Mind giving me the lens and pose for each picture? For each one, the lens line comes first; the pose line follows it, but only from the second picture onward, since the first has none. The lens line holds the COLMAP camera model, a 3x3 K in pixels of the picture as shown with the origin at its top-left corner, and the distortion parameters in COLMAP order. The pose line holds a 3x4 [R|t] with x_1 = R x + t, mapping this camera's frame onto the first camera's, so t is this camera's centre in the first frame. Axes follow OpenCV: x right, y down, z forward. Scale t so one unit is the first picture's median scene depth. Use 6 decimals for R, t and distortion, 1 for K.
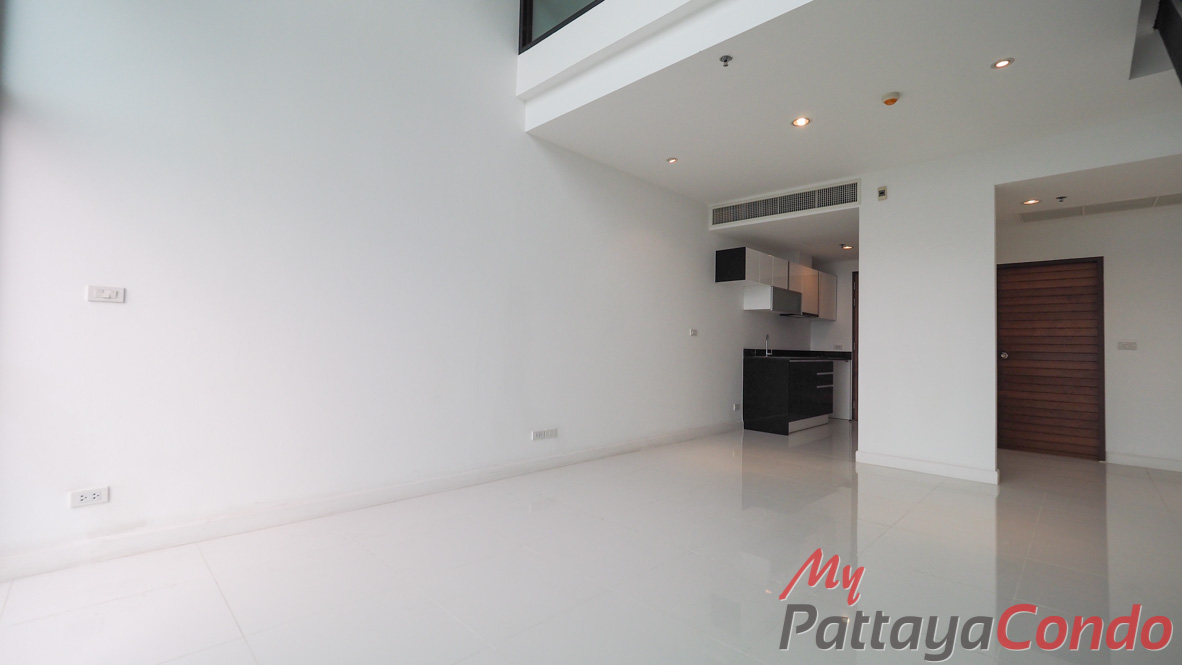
lens RADIAL K [[493.8, 0, 591.8], [0, 493.8, 327.1], [0, 0, 1]] dist [-0.000265, -0.000069]
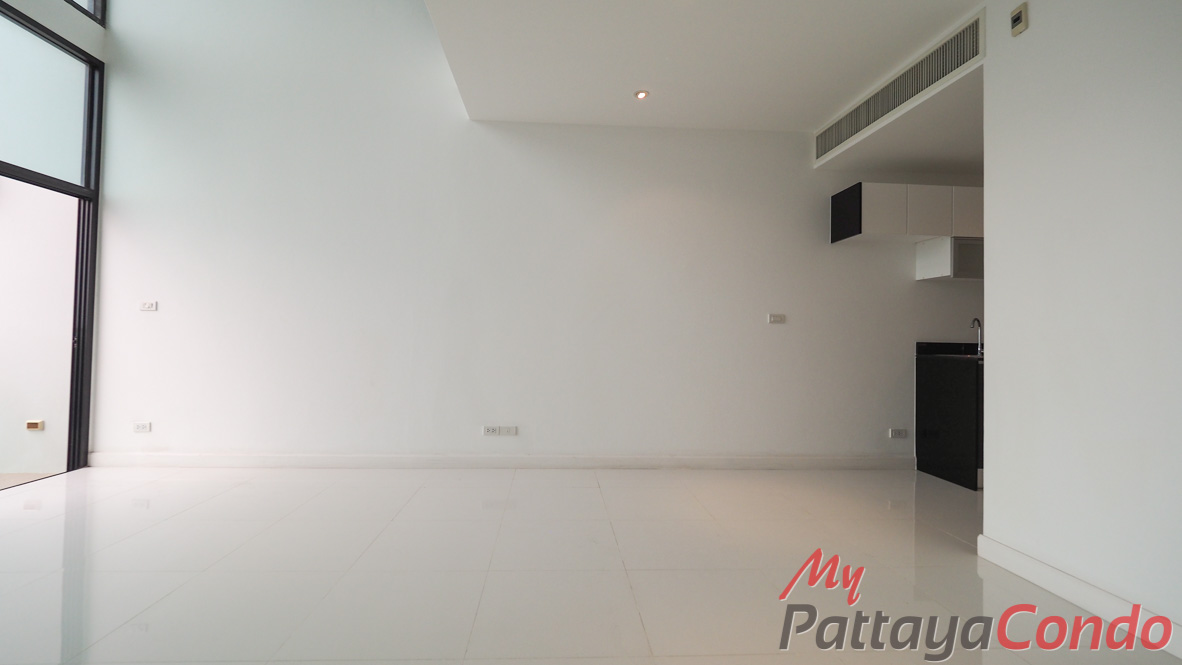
lens RADIAL K [[509.6, 0, 591.0], [0, 509.6, 332.5], [0, 0, 1]] dist [-0.001145, -0.000014]
pose [[0.749556, -0.015835, -0.661751, 0.575035], [0.025359, 0.999667, 0.004803, 0.023674], [0.661455, -0.020381, 0.749708, 0.323731]]
